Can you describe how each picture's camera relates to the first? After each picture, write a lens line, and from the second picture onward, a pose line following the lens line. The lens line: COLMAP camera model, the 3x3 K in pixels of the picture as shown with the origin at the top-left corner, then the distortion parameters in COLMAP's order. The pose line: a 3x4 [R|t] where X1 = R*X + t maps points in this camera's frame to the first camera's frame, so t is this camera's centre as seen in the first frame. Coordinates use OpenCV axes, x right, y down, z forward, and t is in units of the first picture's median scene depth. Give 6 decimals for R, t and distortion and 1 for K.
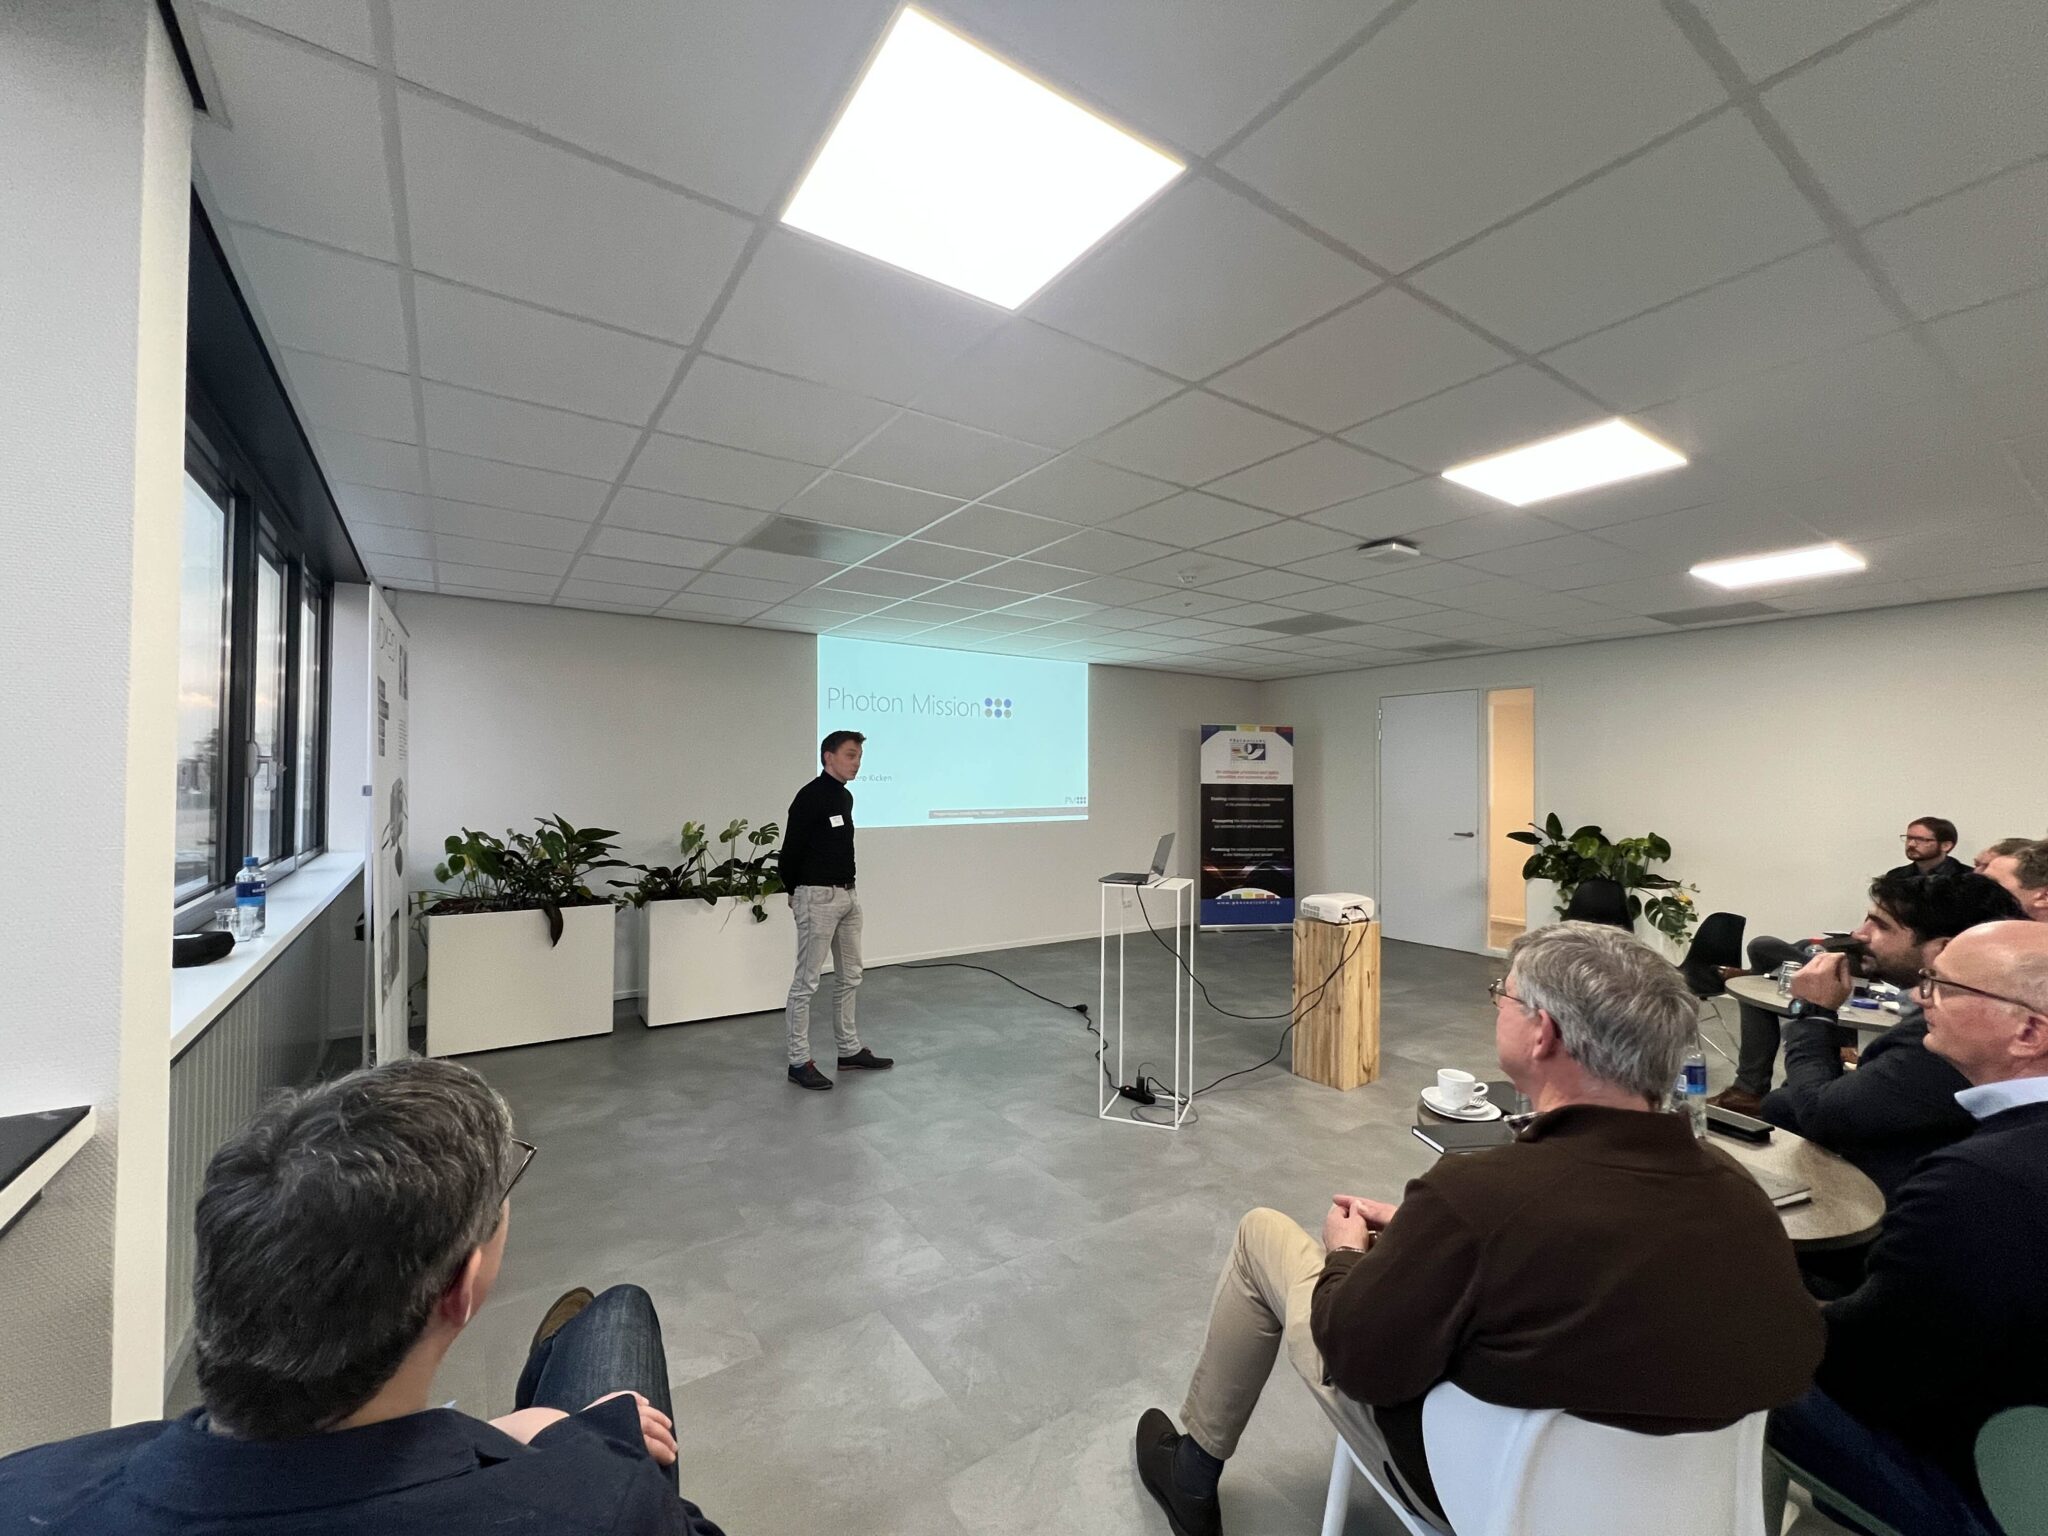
lens RADIAL K [[823.7, 0, 1024.0], [0, 823.7, 768.0], [0, 0, 1]] dist [0.003339, 0.000272]
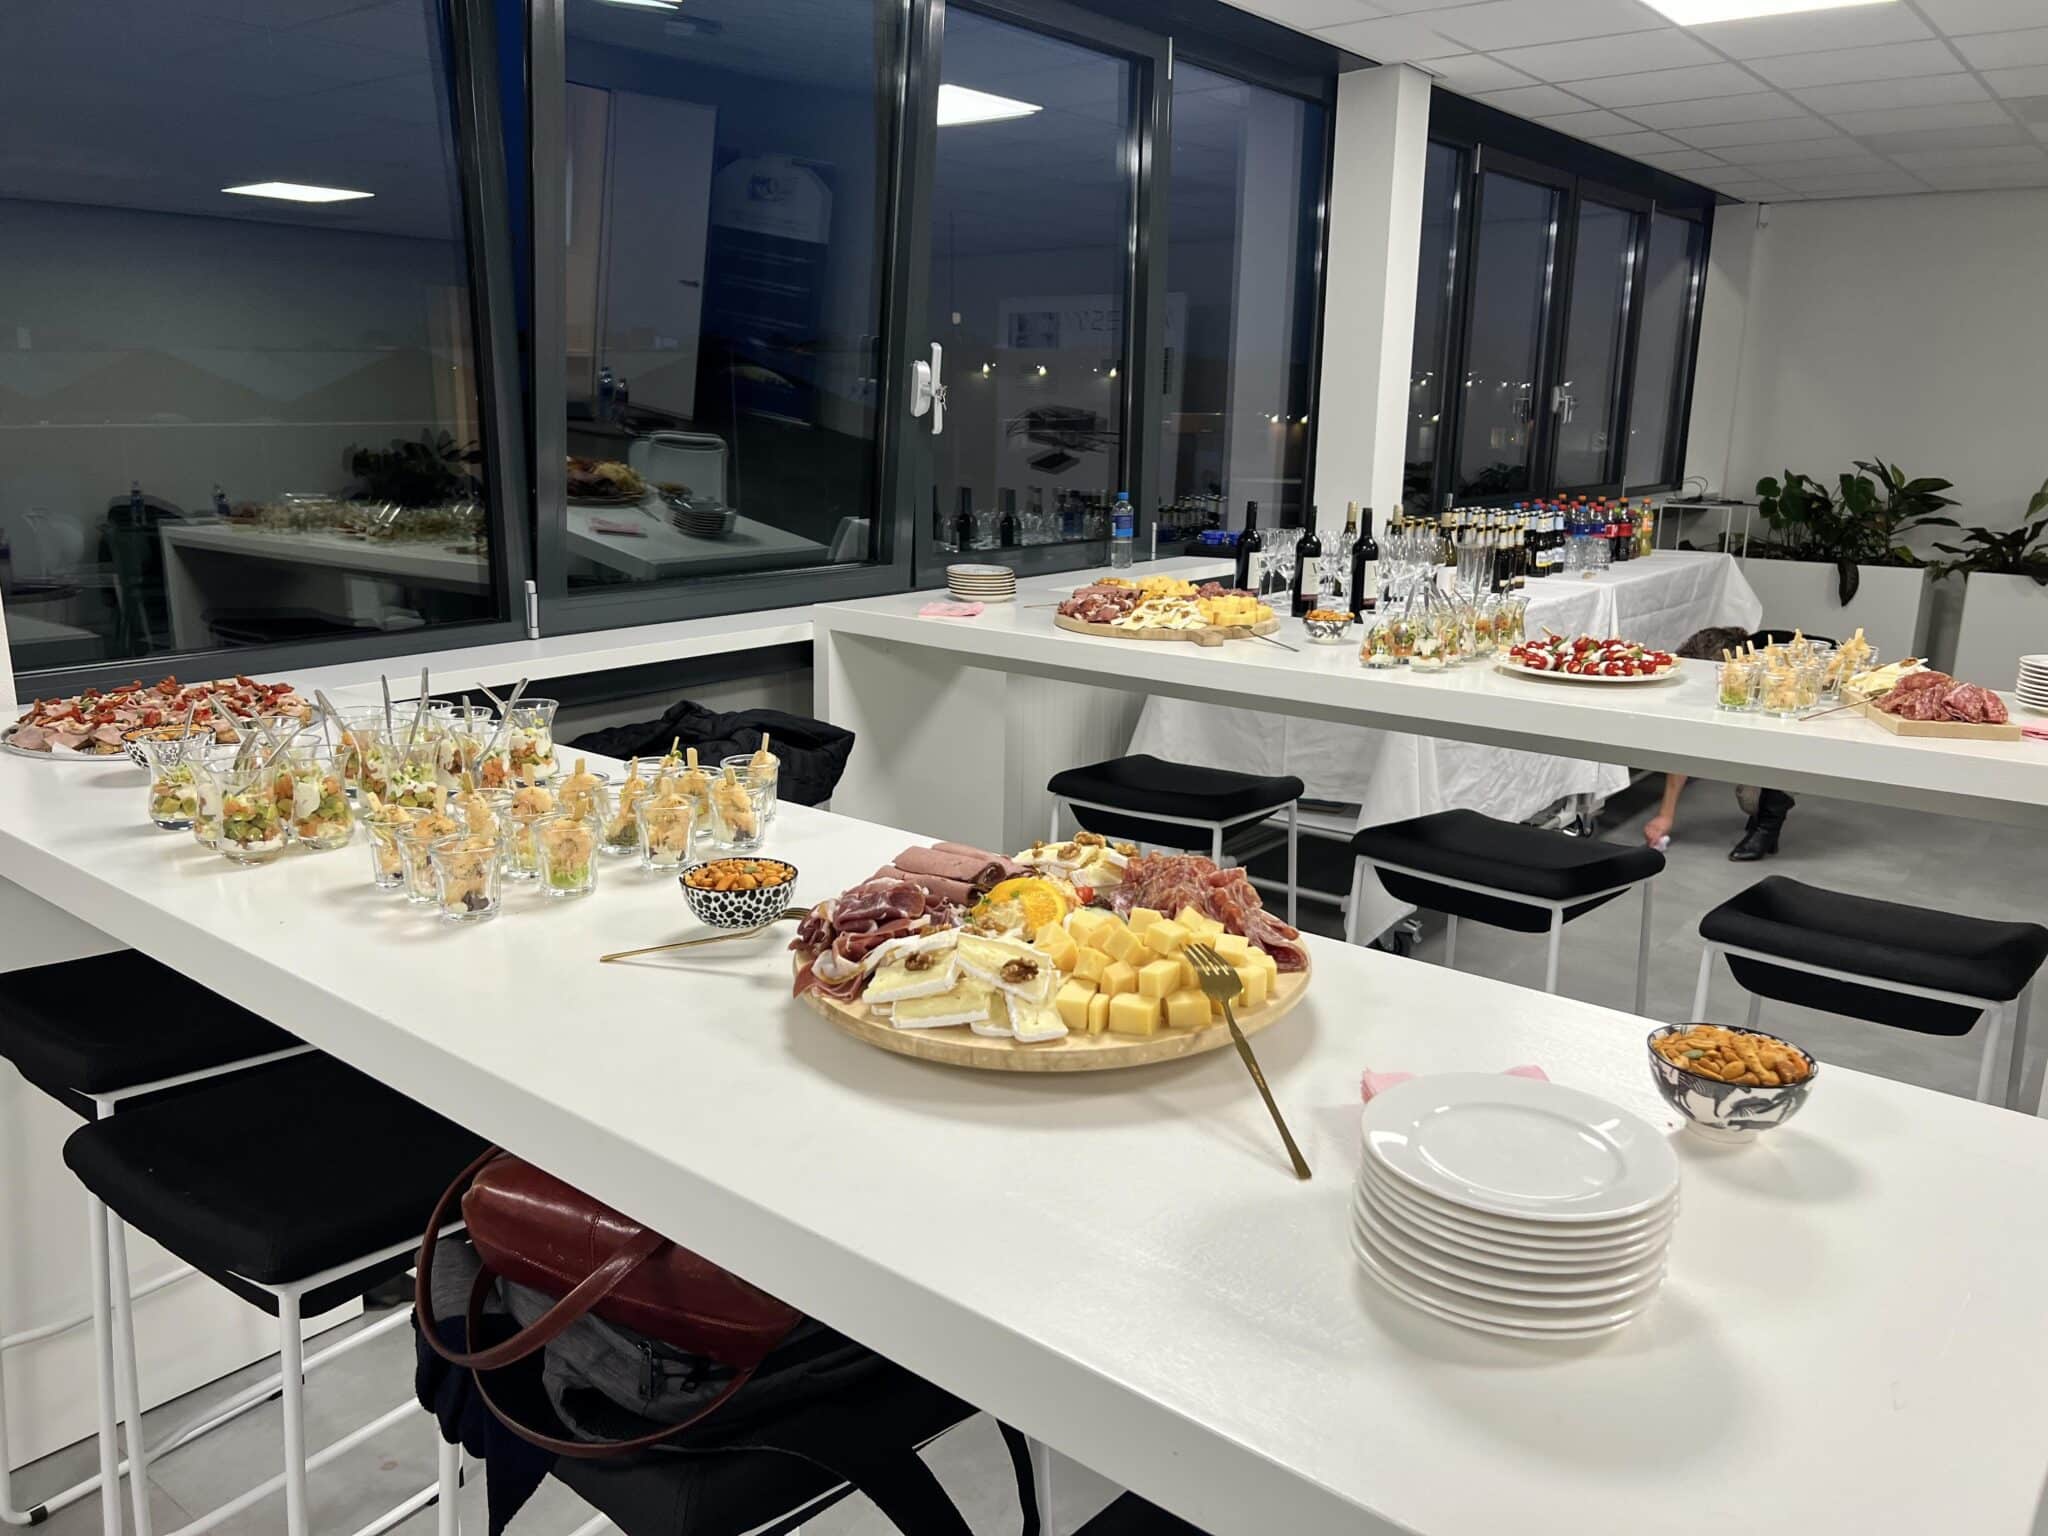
lens RADIAL K [[1487.8, 0, 1024.0], [0, 1487.8, 768.0], [0, 0, 1]] dist [0.055675, -0.062889]
pose [[0.292270, 0.221833, -0.930252, 0.445613], [0.008719, 0.972066, 0.234544, -0.004138], [0.956296, -0.076661, 0.282172, -0.207311]]
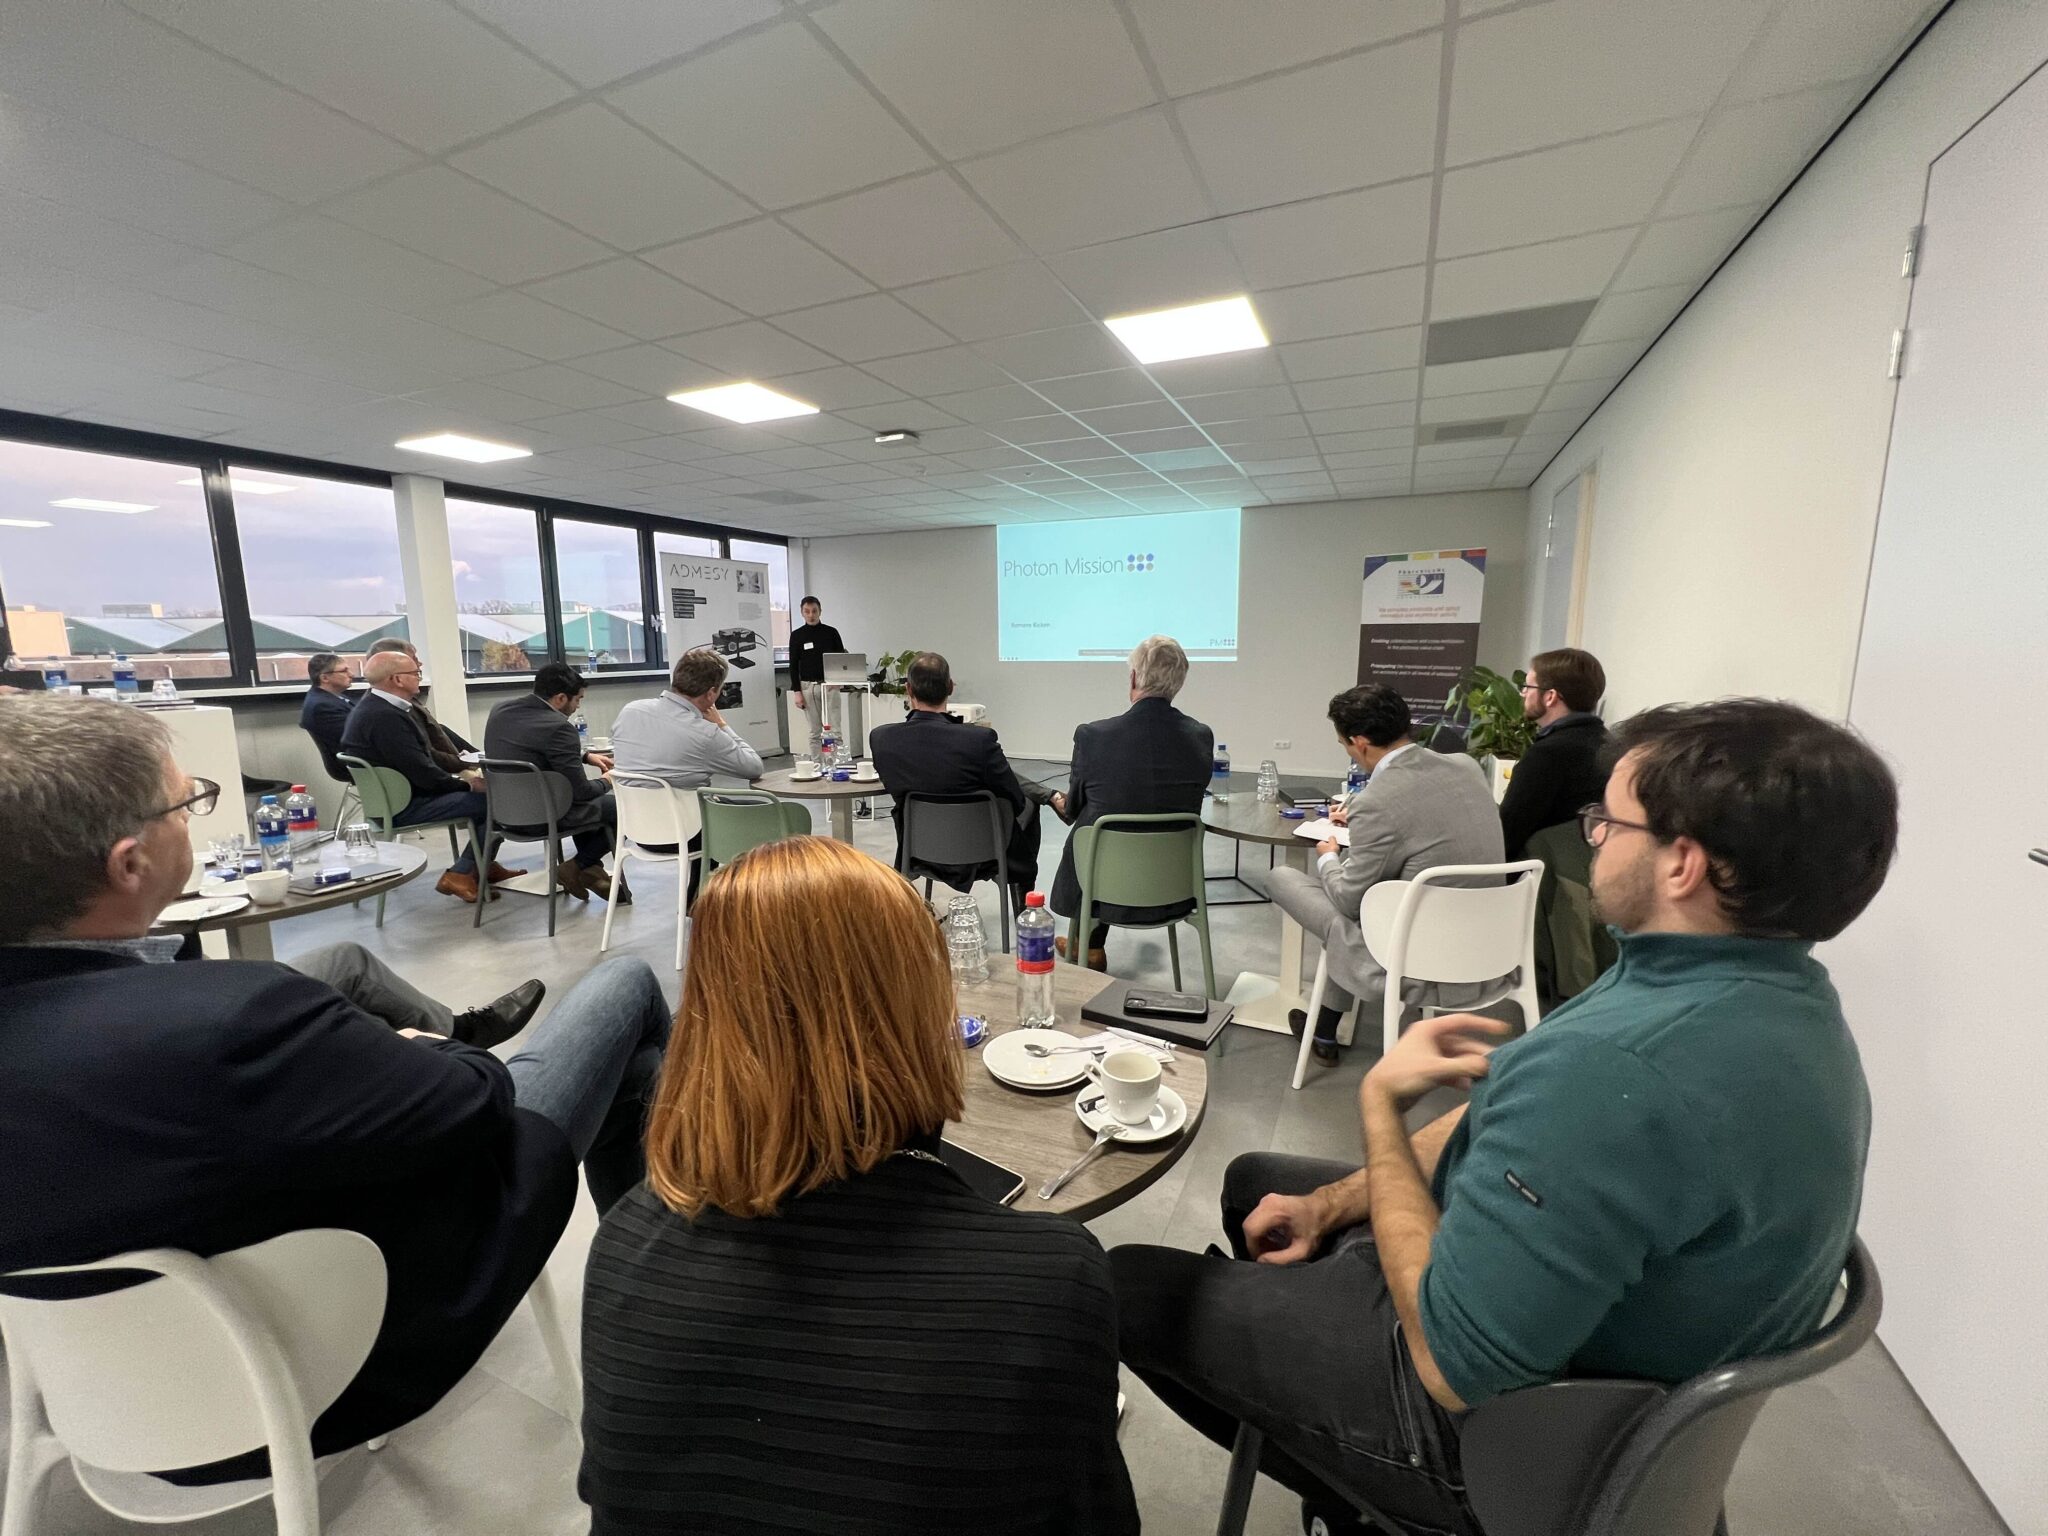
lens RADIAL K [[815.9, 0, 1022.5], [0, 815.9, 767.7], [0, 0, 1]] dist [0.000315, -0.000093]
pose [[0.516284, 0.125282, -0.847205, 0.859044], [0.020614, 0.987138, 0.158537, 0.026740], [0.856170, -0.099314, 0.507061, 0.223416]]
